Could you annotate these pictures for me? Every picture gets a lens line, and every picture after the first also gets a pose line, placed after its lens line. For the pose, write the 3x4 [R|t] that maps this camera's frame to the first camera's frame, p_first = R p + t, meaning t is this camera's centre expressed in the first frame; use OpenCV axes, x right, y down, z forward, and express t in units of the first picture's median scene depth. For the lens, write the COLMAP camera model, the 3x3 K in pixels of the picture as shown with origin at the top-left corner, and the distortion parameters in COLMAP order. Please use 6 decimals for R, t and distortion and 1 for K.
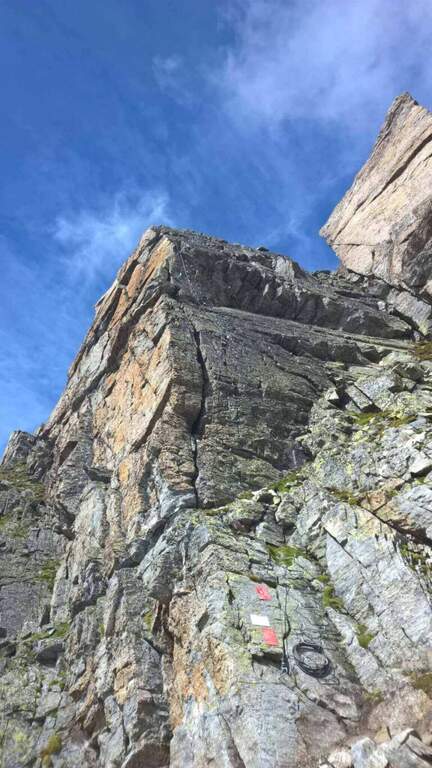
lens RADIAL K [[568.2, 0, 206.8], [0, 568.2, 354.8], [0, 0, 1]] dist [0.005280, 0.001256]
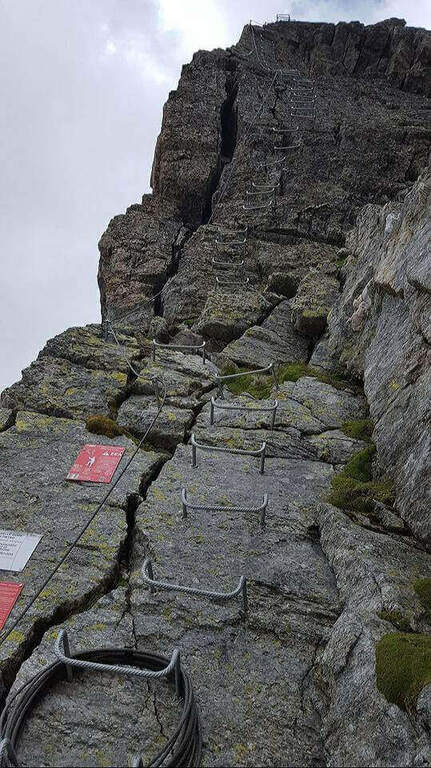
lens RADIAL K [[568.8, 0, 206.6], [0, 568.8, 382.6], [0, 0, 1]] dist [0.132195, -0.230108]
pose [[0.924868, -0.096592, -0.367816, 0.233901], [0.144388, 0.983971, 0.104662, 0.313323], [0.351810, -0.149907, 0.923990, 0.664222]]
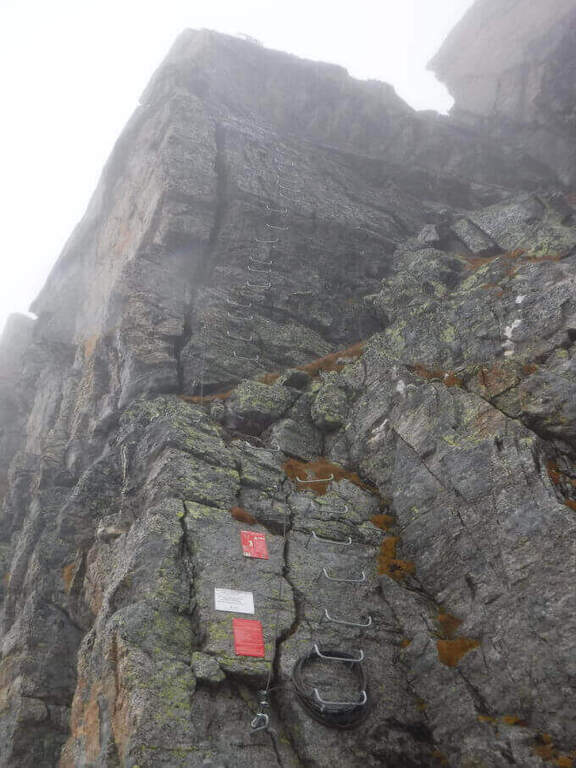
lens RADIAL K [[650.2, 0, 288.0], [0, 650.2, 384.0], [0, 0, 1]] dist [-0.086260, 0.000916]
pose [[0.999085, 0.042387, 0.005687, 0.104856], [-0.042704, 0.981522, 0.186526, 0.156893], [0.002324, -0.186598, 0.982434, 0.423192]]
